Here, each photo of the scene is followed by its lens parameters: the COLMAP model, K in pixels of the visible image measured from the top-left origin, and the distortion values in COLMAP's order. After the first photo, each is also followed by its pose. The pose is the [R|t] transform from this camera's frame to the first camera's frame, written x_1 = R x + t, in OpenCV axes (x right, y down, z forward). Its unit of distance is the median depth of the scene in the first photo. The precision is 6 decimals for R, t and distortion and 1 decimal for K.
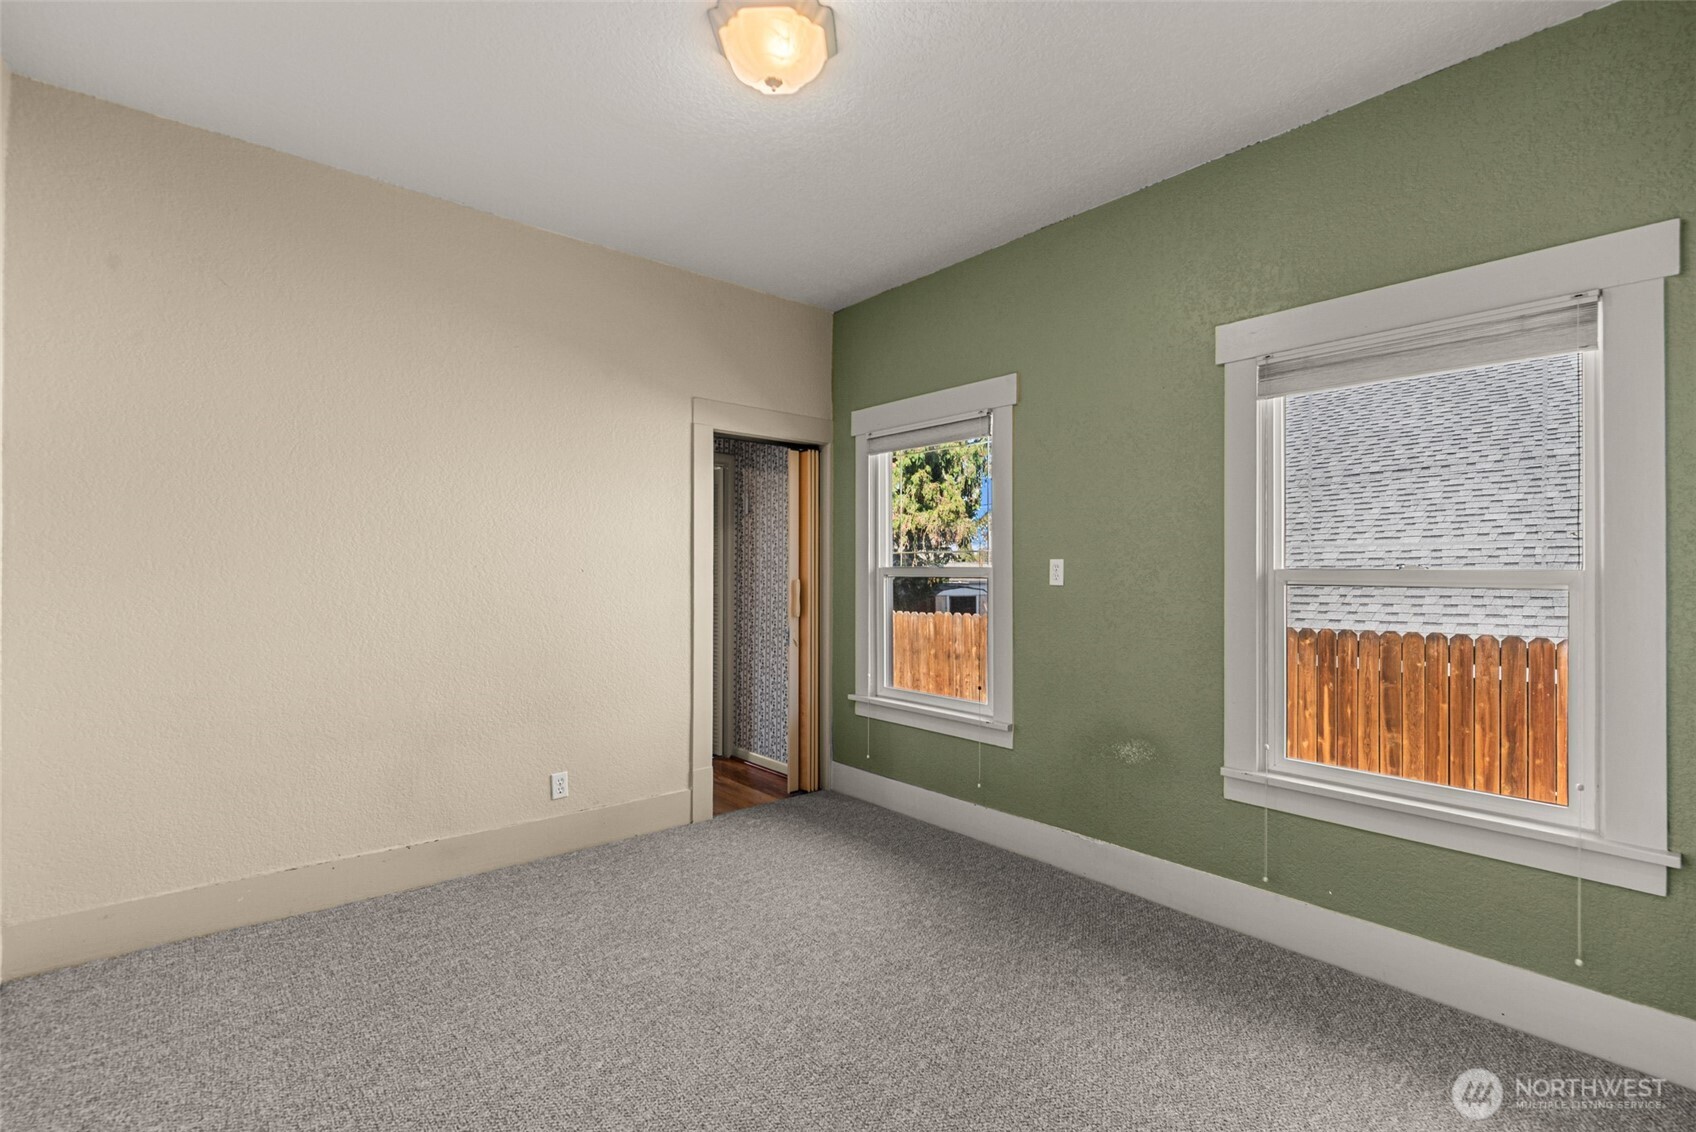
lens RADIAL K [[777.3, 0, 849.4], [0, 777.3, 568.2], [0, 0, 1]] dist [0.006209, 0.000298]
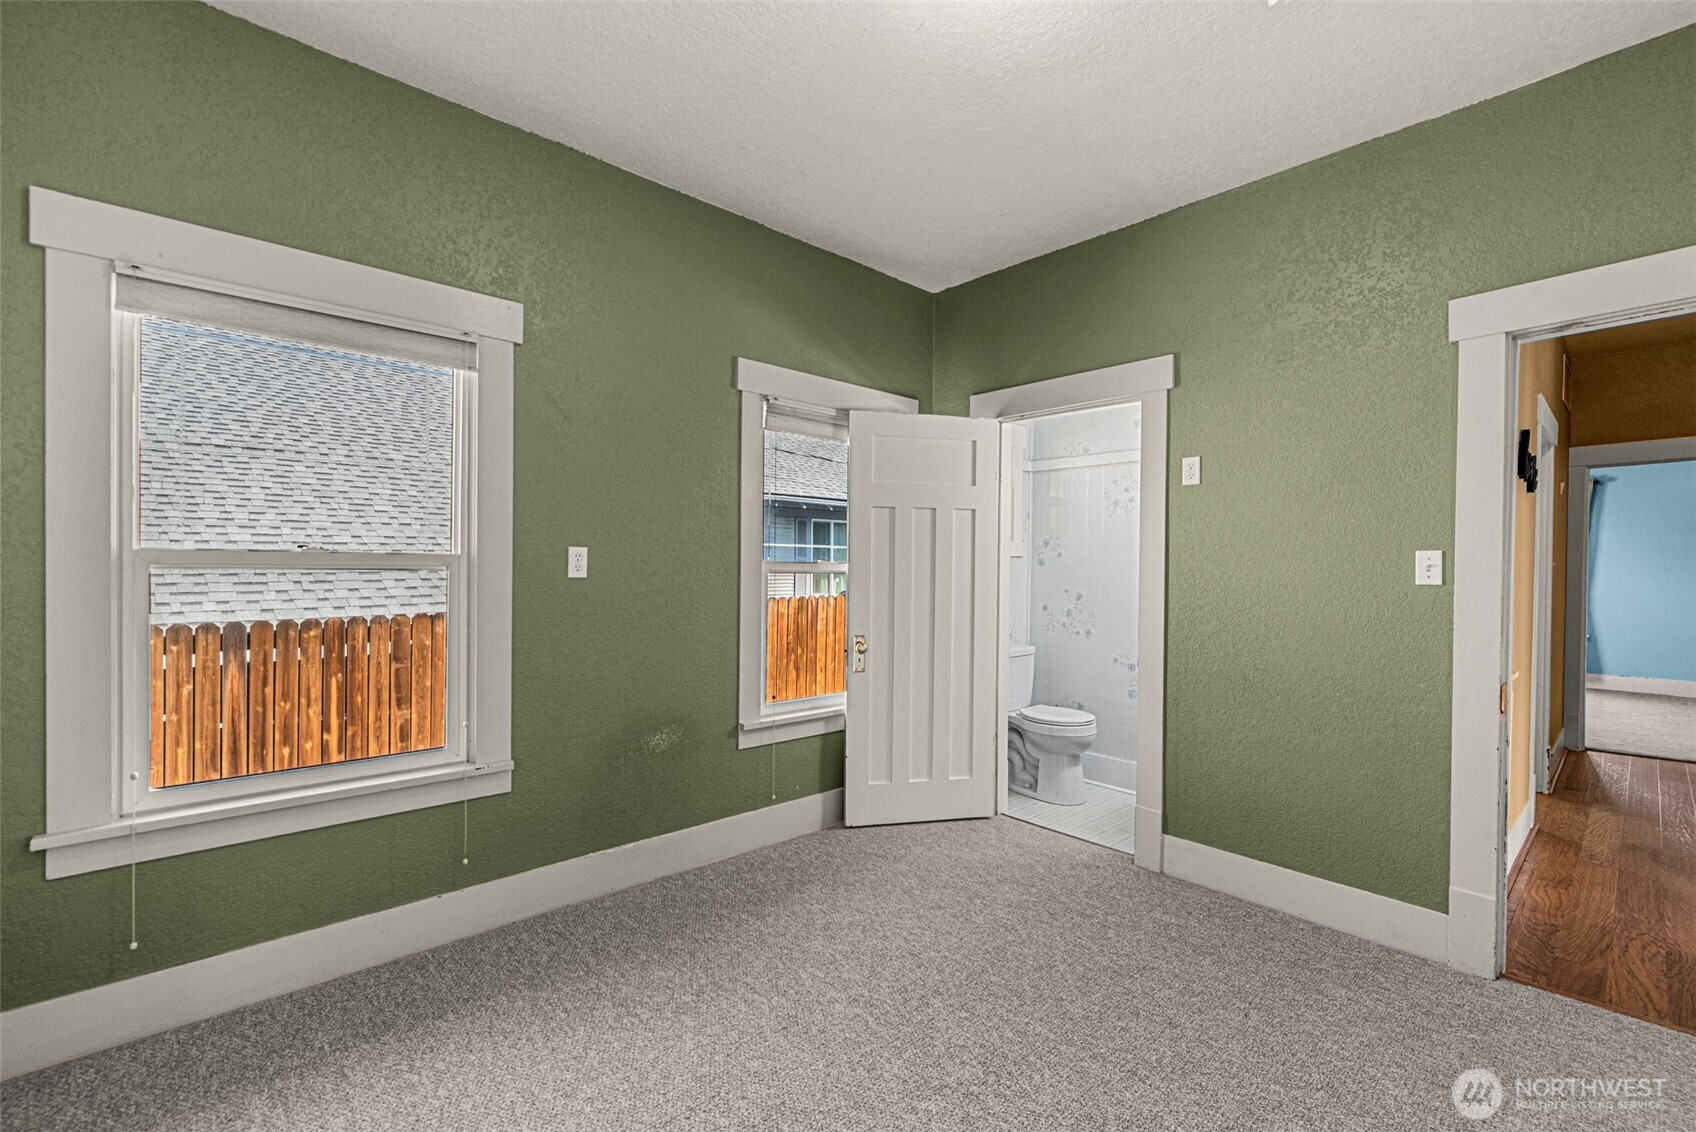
lens RADIAL K [[749.6, 0, 849.2], [0, 749.6, 567.4], [0, 0, 1]] dist [-0.003082, 0.000078]
pose [[-0.052339, -0.008468, 0.998593, -0.341112], [-0.016173, 0.999840, 0.007631, -0.000091], [-0.998498, -0.015751, -0.052467, 0.441365]]
